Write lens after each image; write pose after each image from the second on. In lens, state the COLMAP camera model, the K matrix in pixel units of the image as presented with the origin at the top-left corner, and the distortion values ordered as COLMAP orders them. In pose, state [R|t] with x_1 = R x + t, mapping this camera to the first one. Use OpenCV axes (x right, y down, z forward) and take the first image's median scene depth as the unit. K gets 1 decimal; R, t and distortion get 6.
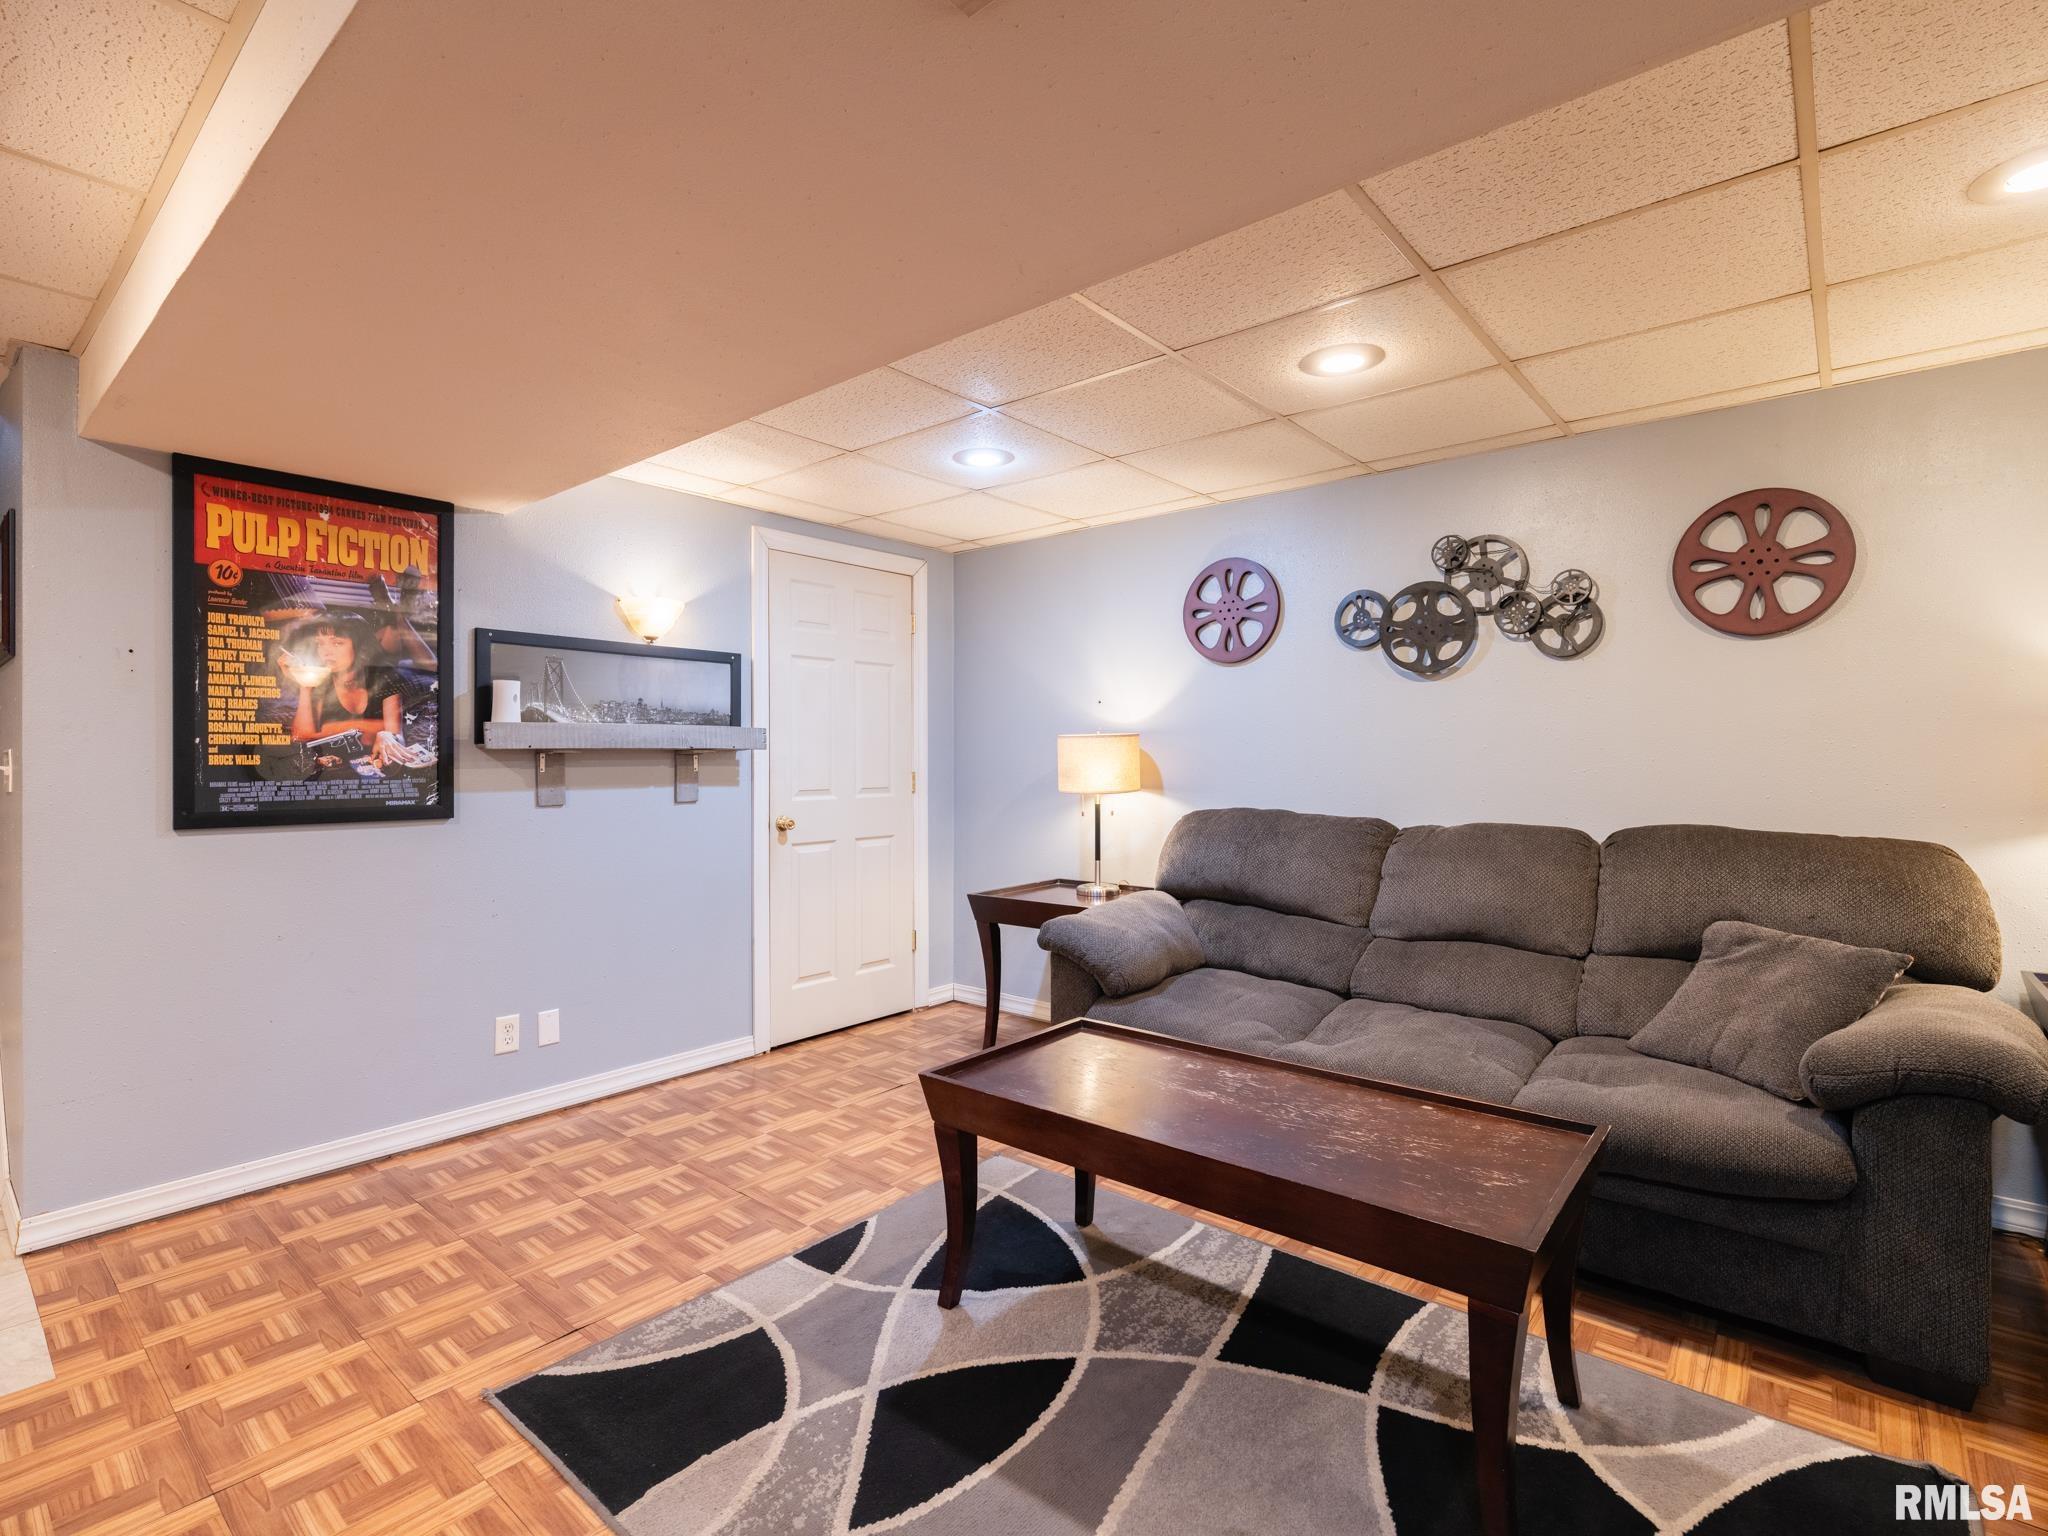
lens RADIAL K [[995.7, 0, 1024.0], [0, 995.7, 768.0], [0, 0, 1]] dist [-0.004000, -0.000620]
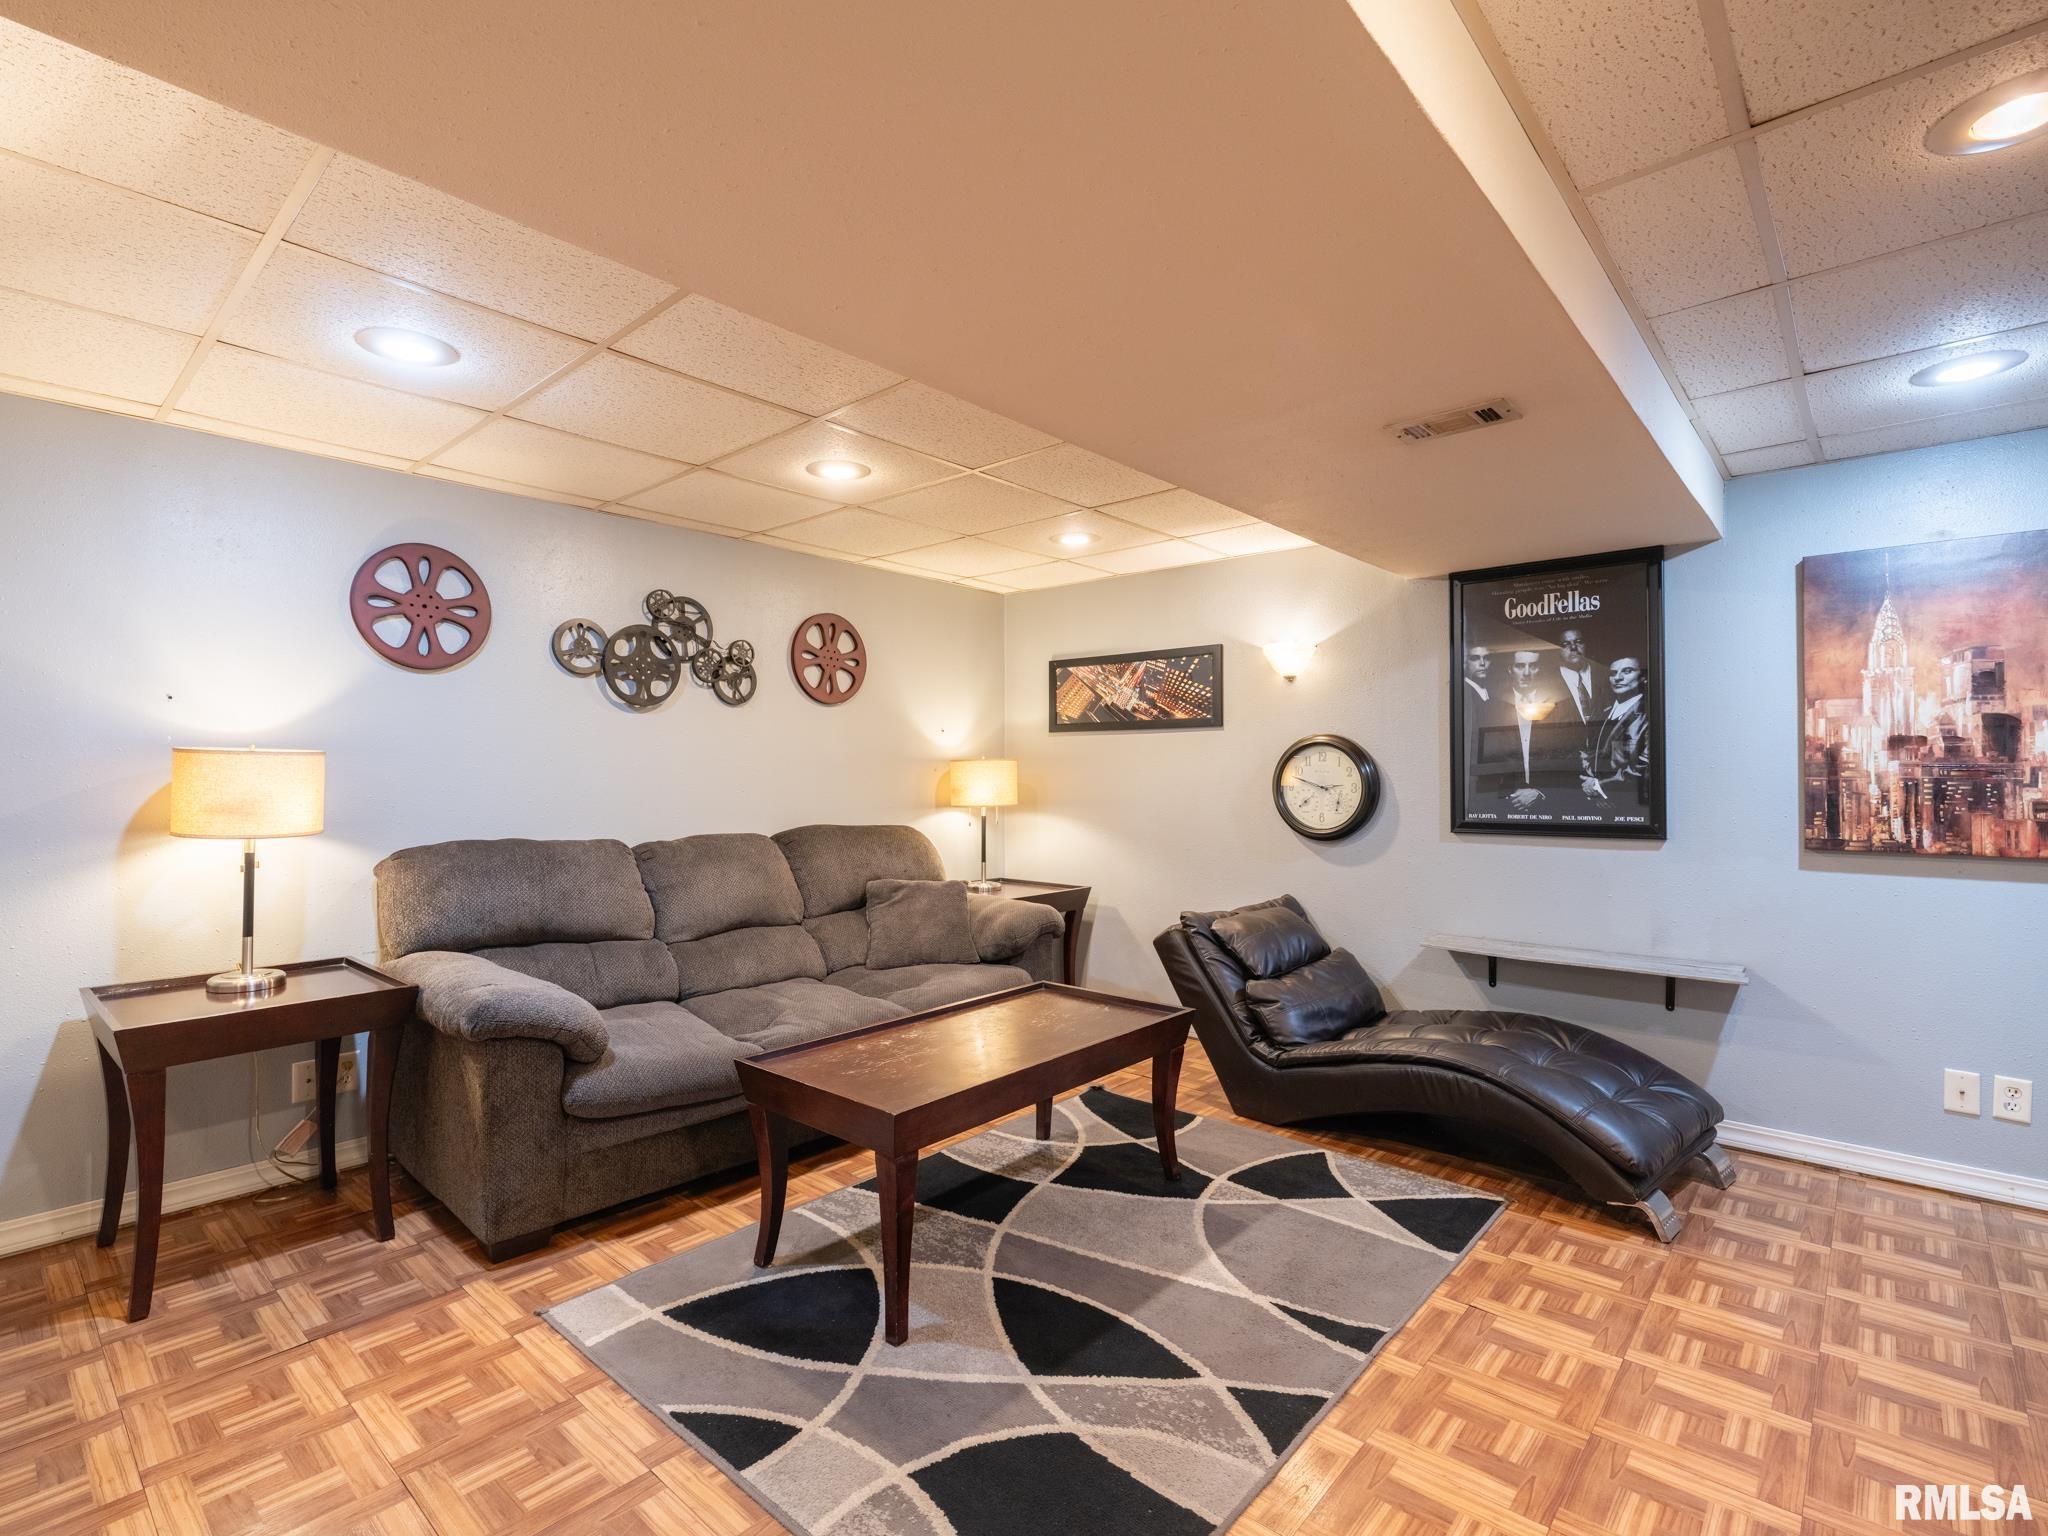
lens RADIAL K [[950.9, 0, 1024.0], [0, 950.9, 768.0], [0, 0, 1]] dist [0.001324, 0.000162]
pose [[0.026689, 0.006543, 0.999622, -0.711614], [0.007672, 0.999948, -0.006750, -0.016054], [-0.999614, 0.007849, 0.026637, 0.587306]]
